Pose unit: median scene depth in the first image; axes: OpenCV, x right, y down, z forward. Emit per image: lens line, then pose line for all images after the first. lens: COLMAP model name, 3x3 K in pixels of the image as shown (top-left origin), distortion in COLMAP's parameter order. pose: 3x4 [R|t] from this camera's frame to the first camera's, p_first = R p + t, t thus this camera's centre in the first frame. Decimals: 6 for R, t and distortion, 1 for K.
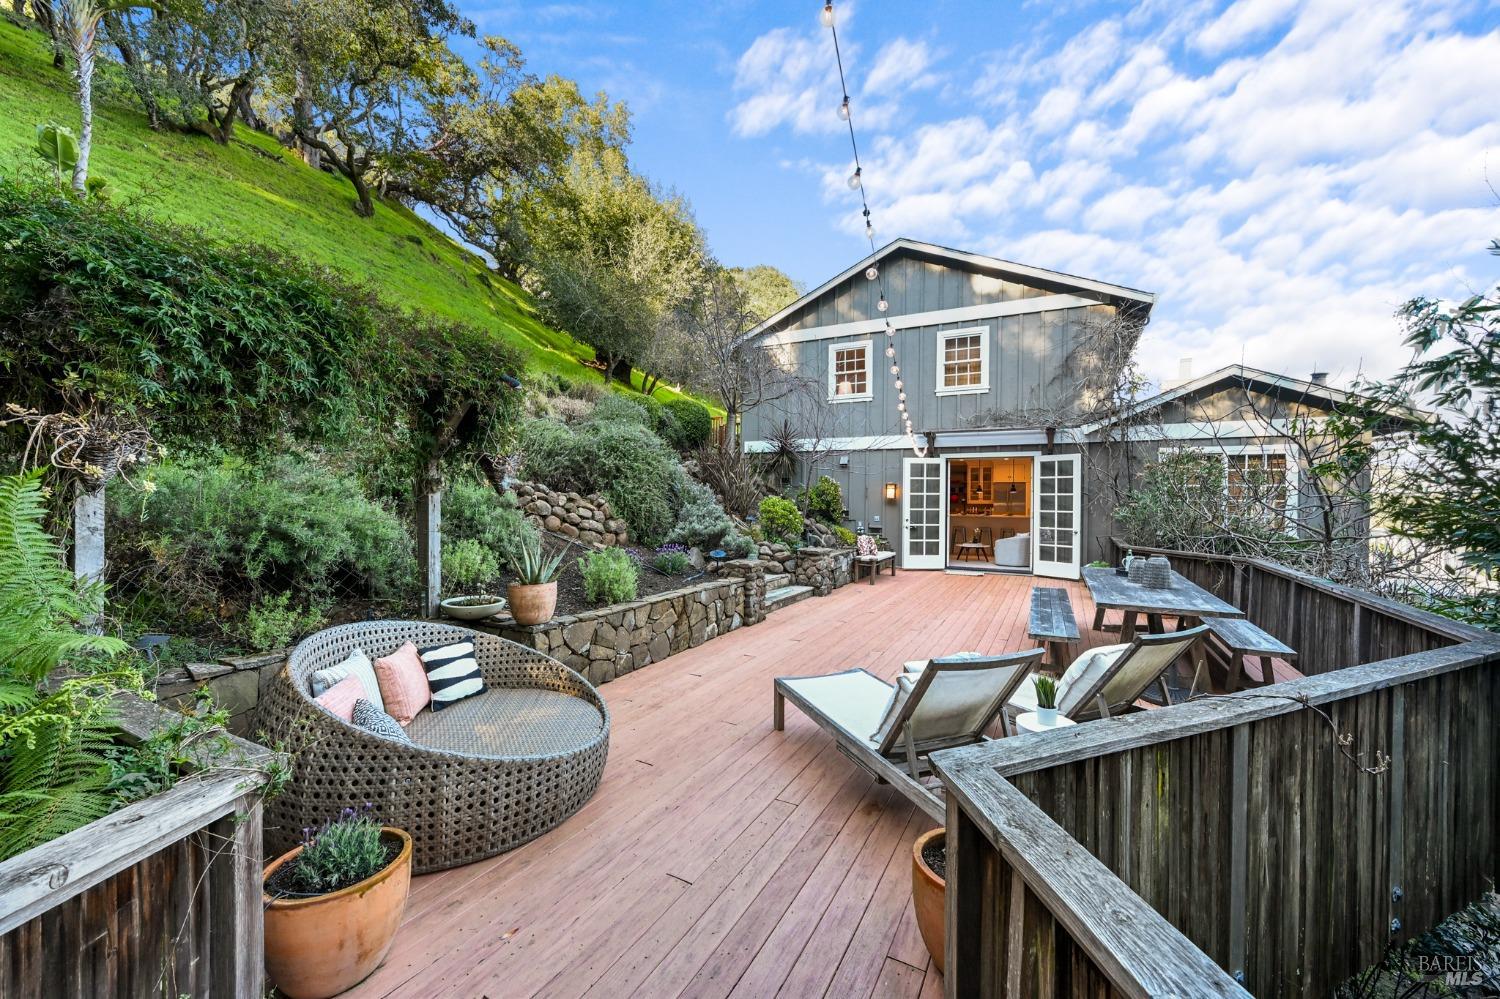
lens RADIAL K [[594.1, 0, 743.0], [0, 594.1, 498.4], [0, 0, 1]] dist [0.000890, 0.000148]
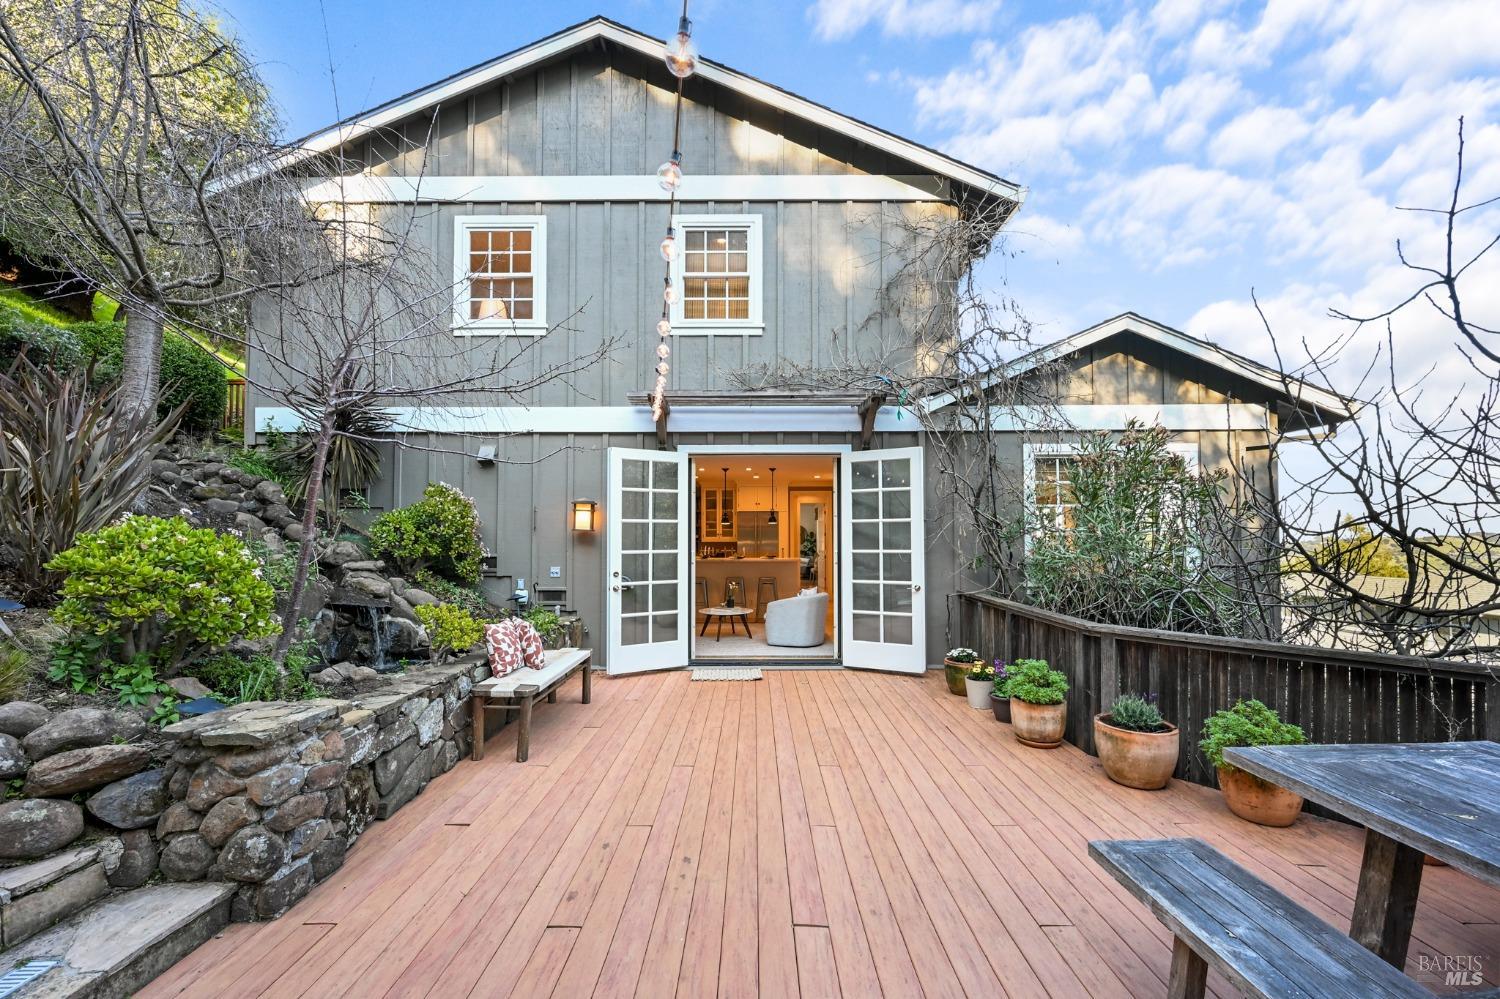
lens RADIAL K [[580.5, 0, 748.8], [0, 580.5, 527.3], [0, 0, 1]] dist [0.000703, -0.000025]
pose [[0.880581, 0.001128, 0.473894, 0.146250], [0.009398, 0.999759, -0.019844, 0.008528], [-0.473802, 0.021928, 0.880358, 0.527478]]
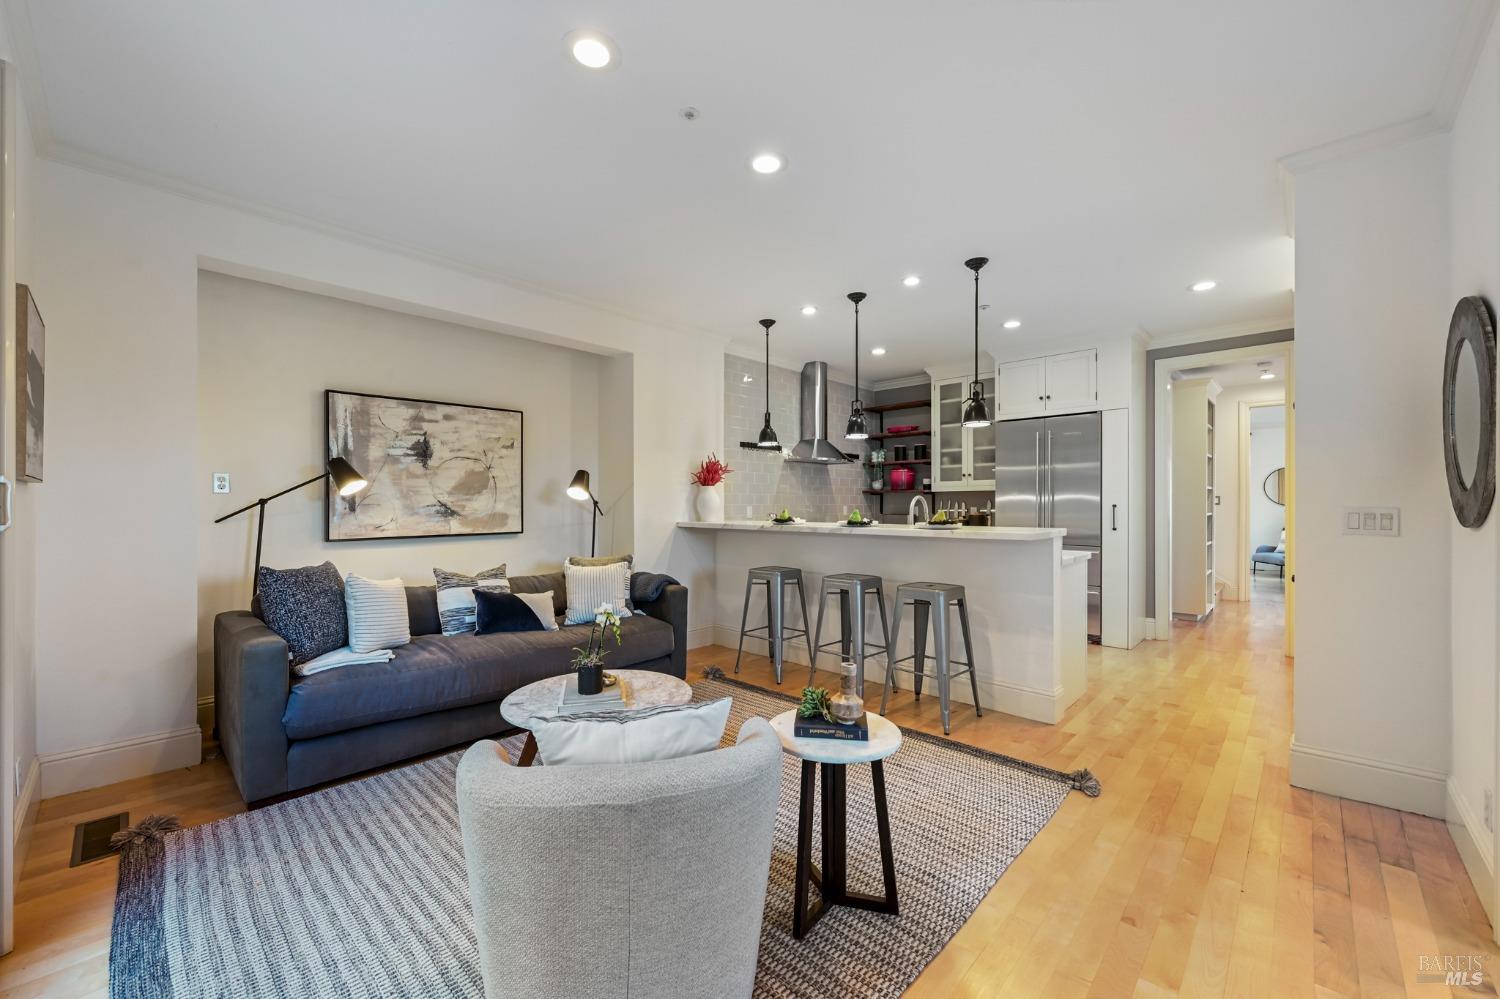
lens RADIAL K [[584.1, 0, 744.8], [0, 584.1, 499.7], [0, 0, 1]] dist [-0.000433, -0.000011]
pose [[0.965650, -0.012078, -0.259565, 0.509629], [0.007424, 0.999794, -0.018905, 0.026669], [0.259740, 0.016328, 0.965540, 0.916790]]
